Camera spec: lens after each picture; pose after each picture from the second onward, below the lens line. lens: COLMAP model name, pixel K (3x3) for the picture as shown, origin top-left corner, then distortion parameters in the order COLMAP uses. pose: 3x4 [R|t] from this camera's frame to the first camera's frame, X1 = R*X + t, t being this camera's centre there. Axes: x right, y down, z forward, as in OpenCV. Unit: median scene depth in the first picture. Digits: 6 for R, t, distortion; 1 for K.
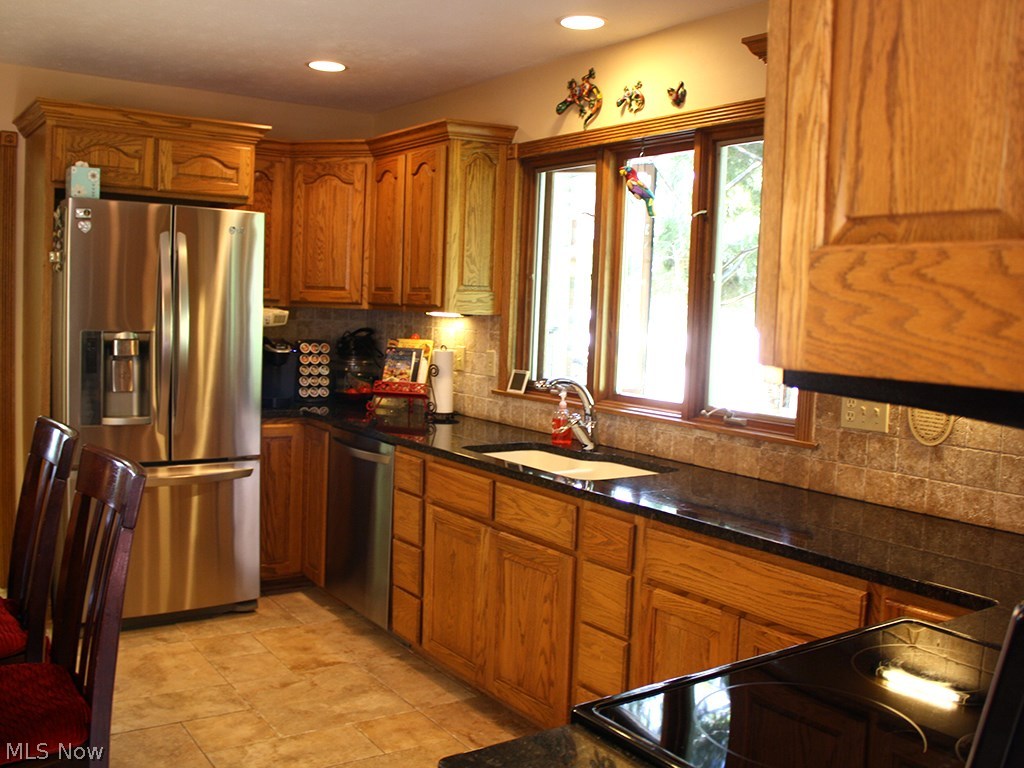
lens RADIAL K [[976.6, 0, 512.0], [0, 976.6, 384.0], [0, 0, 1]] dist [-0.152795, 0.126280]
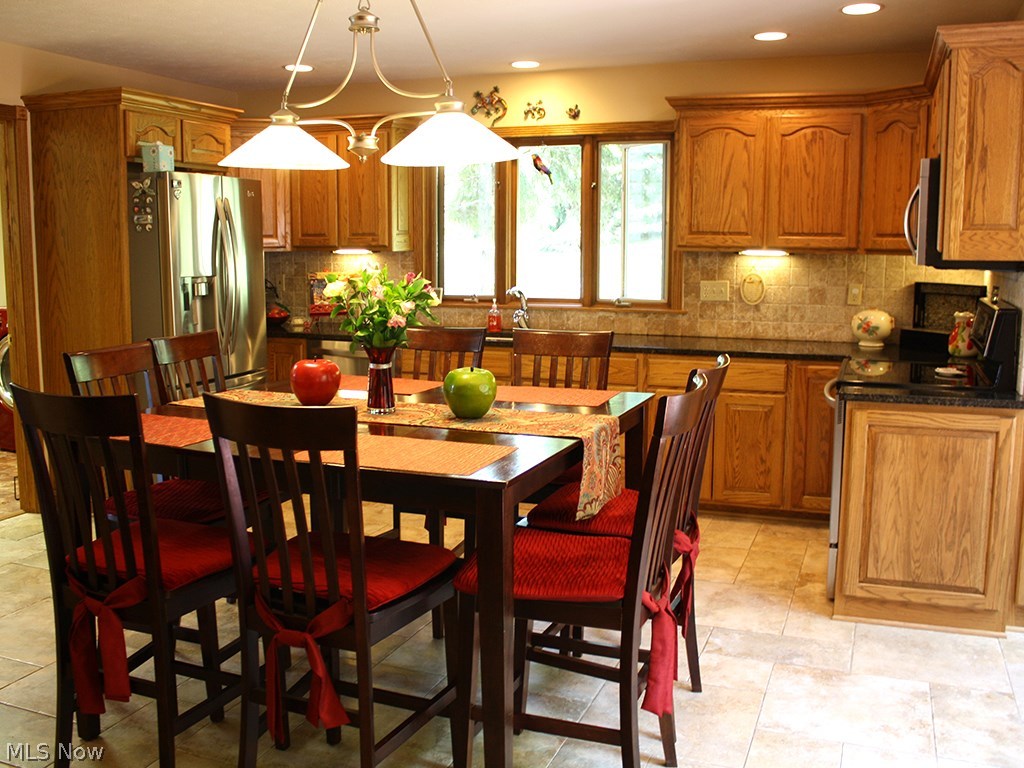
lens RADIAL K [[961.6, 0, 512.8], [0, 961.6, 366.0], [0, 0, 1]] dist [-0.123591, 0.141573]
pose [[0.832404, -0.108964, 0.543352, -0.874025], [0.075885, 0.993655, 0.083014, -0.010520], [-0.548950, -0.027869, 0.835391, -0.335991]]
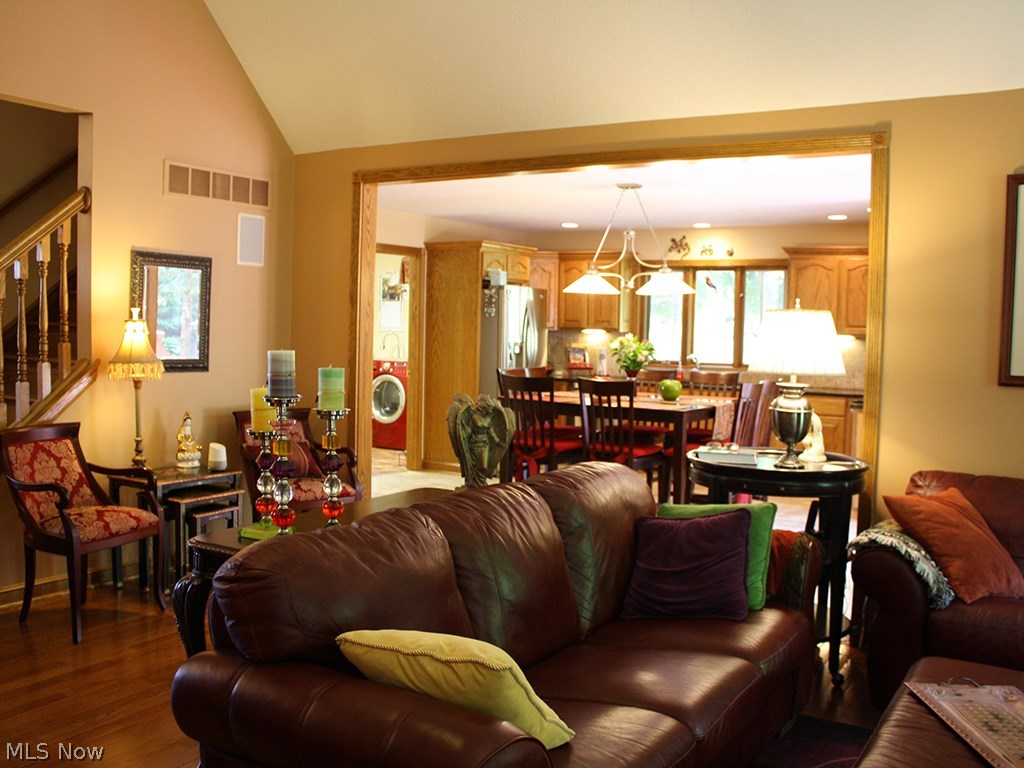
lens RADIAL K [[961.6, 0, 512.8], [0, 961.6, 366.0], [0, 0, 1]] dist [-0.123591, 0.141573]
pose [[0.922082, -0.034882, 0.385420, -1.524877], [0.044630, 0.998869, -0.016371, 0.048094], [-0.384414, 0.032297, 0.922596, -1.336870]]
